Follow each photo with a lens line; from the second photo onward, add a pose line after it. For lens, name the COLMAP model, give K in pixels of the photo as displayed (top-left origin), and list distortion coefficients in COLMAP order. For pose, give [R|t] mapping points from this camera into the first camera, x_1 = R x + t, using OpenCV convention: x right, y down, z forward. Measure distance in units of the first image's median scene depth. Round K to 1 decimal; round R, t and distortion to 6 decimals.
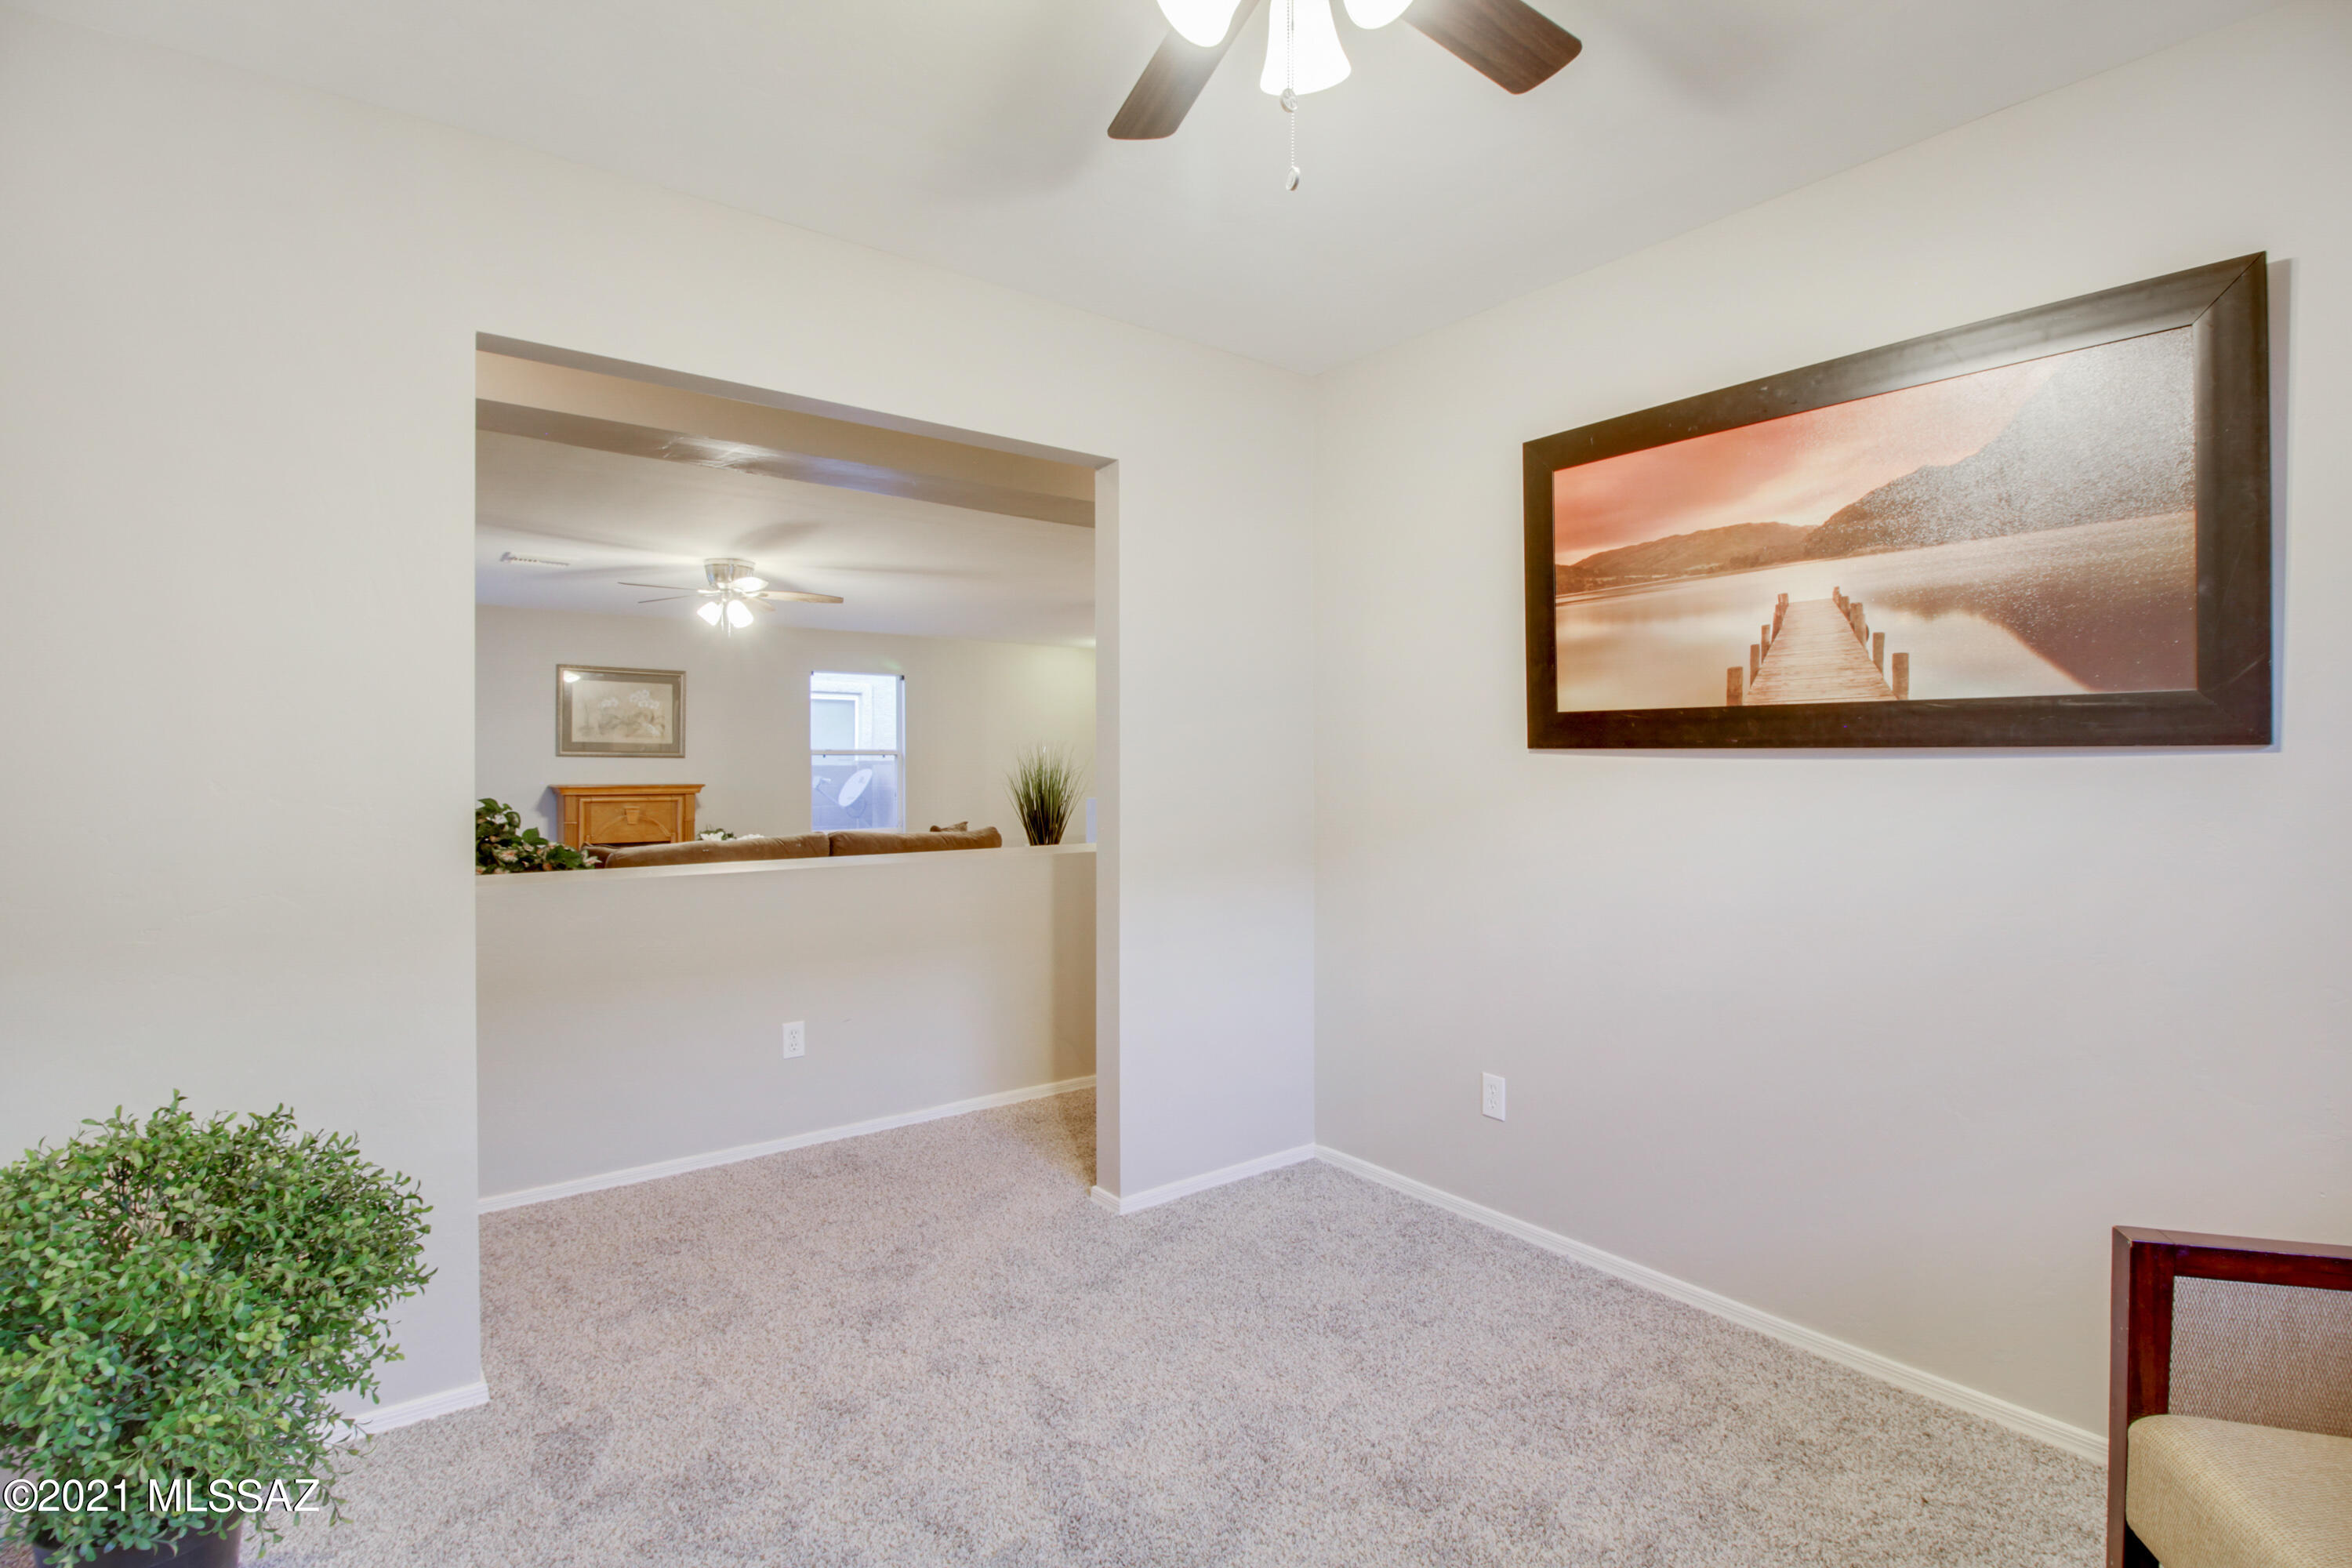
lens RADIAL K [[1119.5, 0, 1183.9], [0, 1119.5, 764.9], [0, 0, 1]] dist [-0.011636, -0.000891]
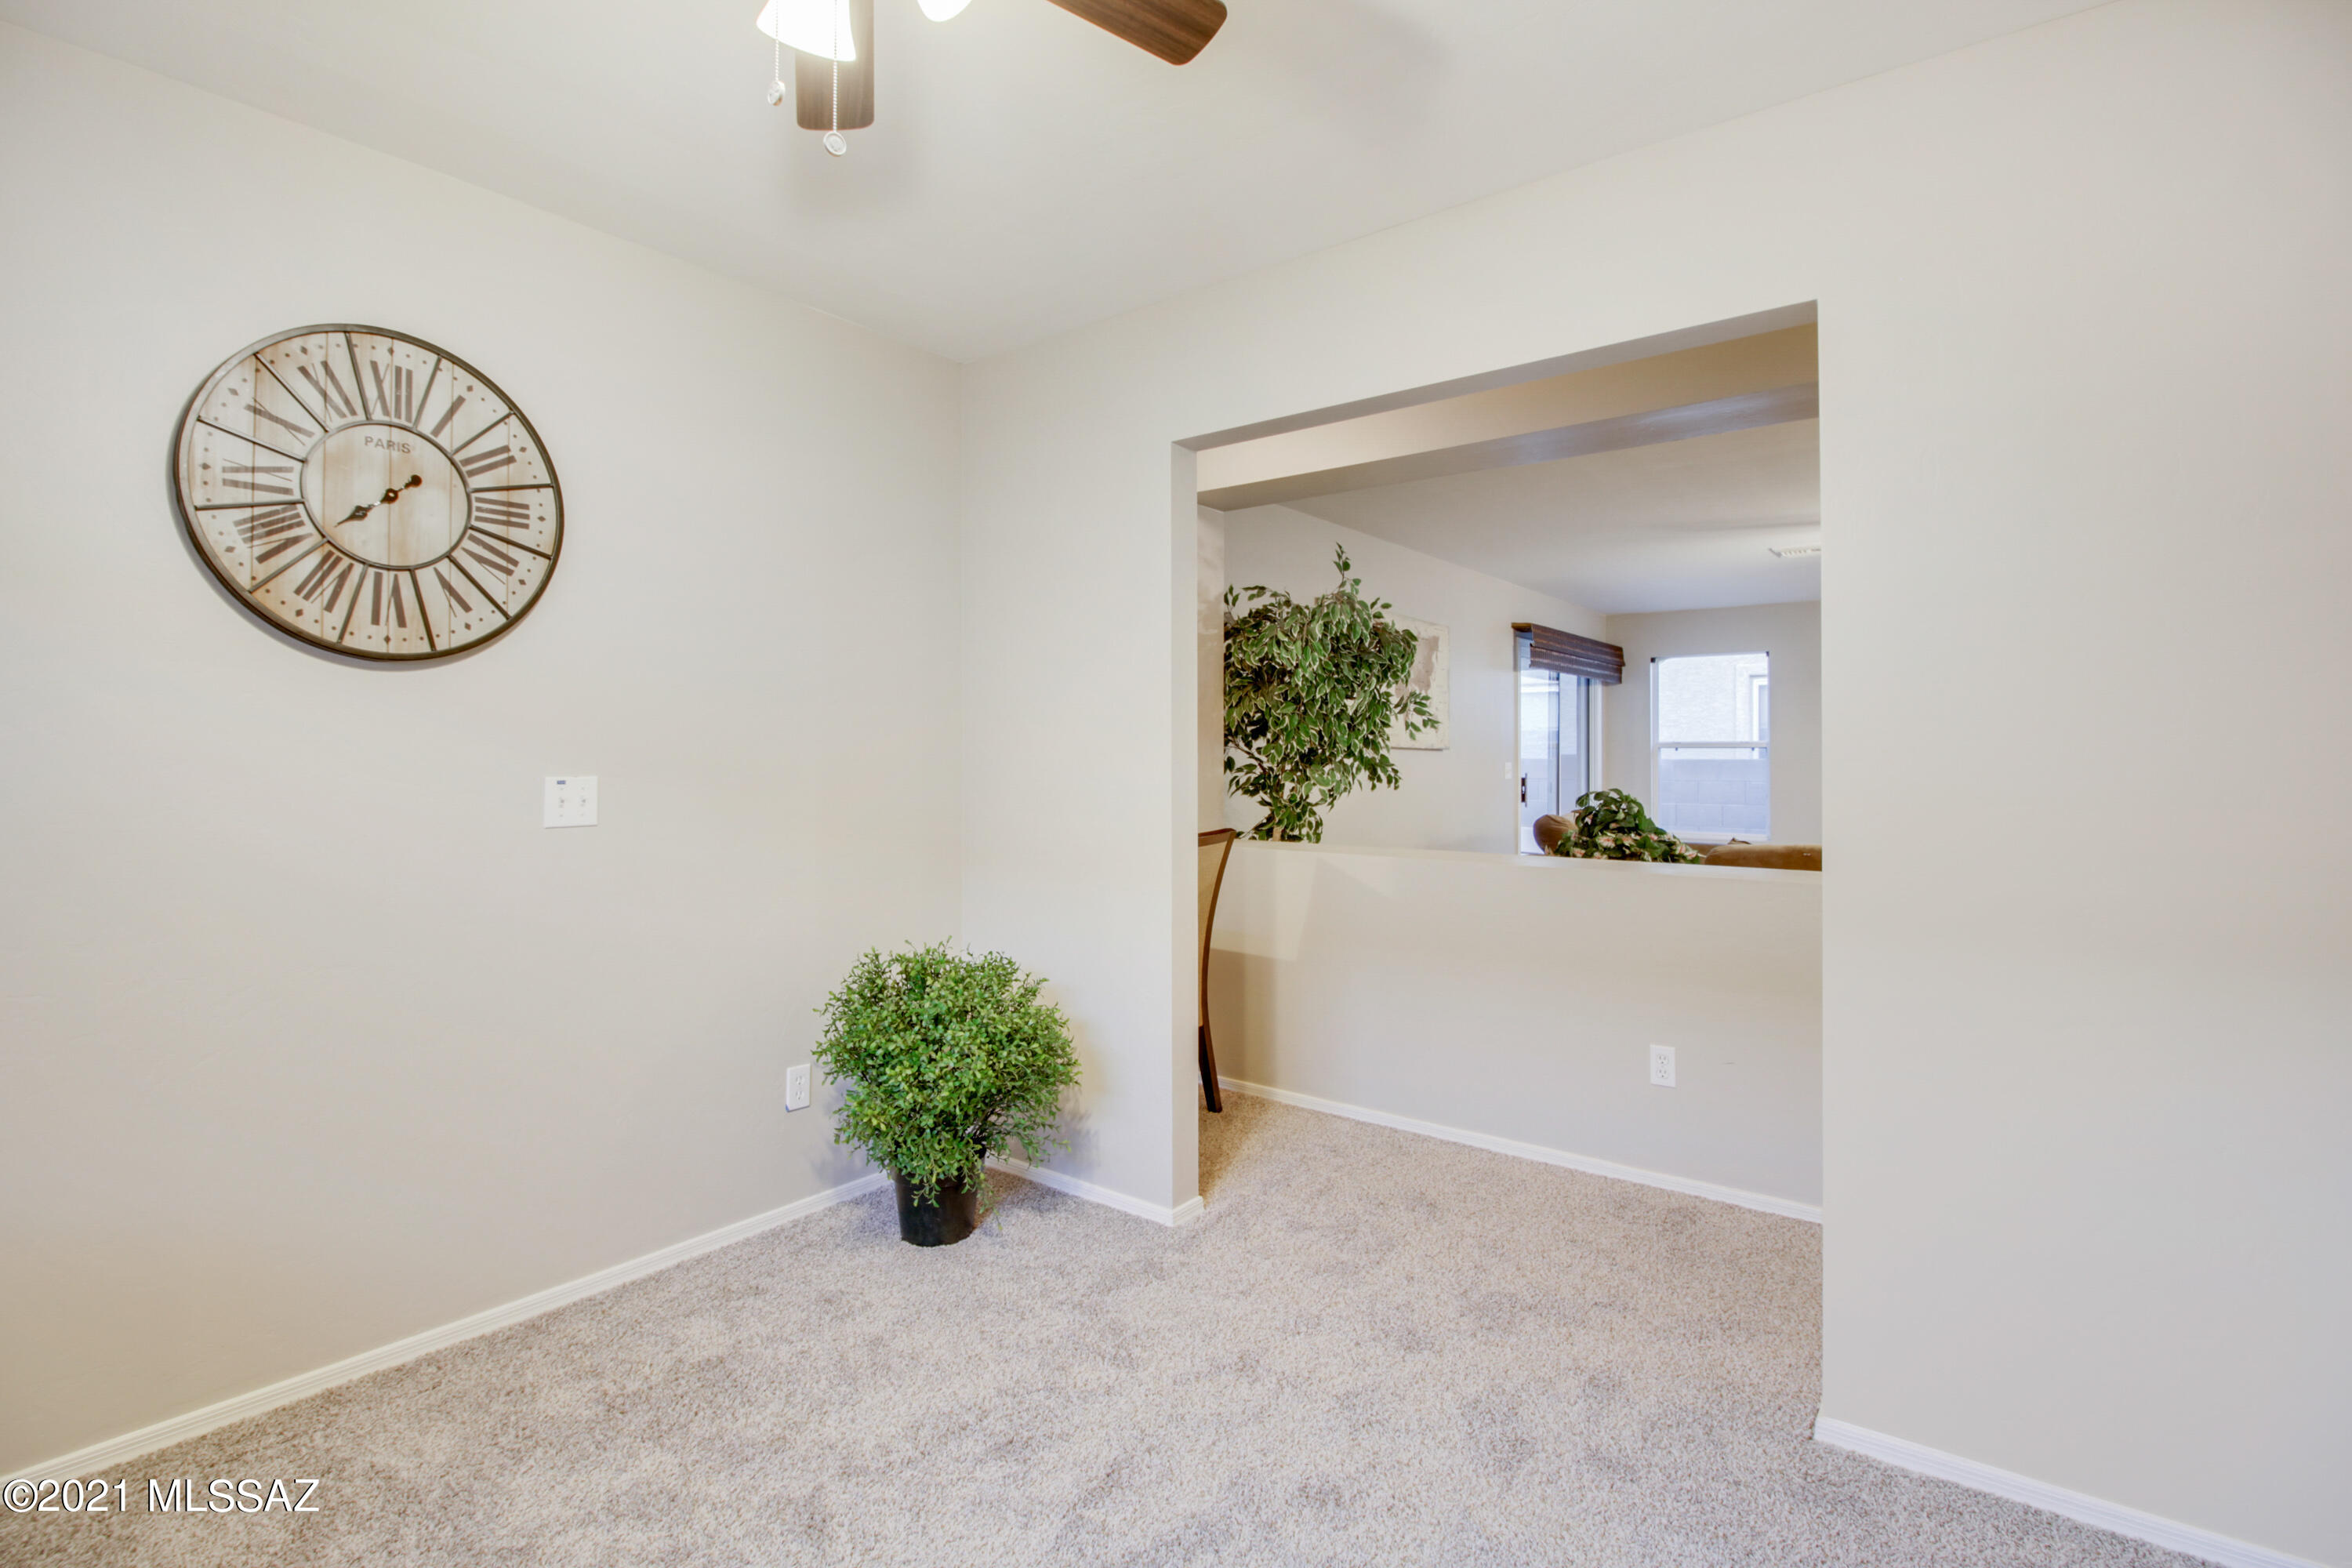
lens RADIAL K [[1134.0, 0, 1217.6], [0, 1134.0, 762.1], [0, 0, 1]] dist [-0.014214, -0.000765]
pose [[0.261691, 0.009750, -0.965103, 0.474229], [-0.008793, 0.999932, 0.007717, -0.001318], [0.965112, 0.006467, 0.261758, 0.461699]]
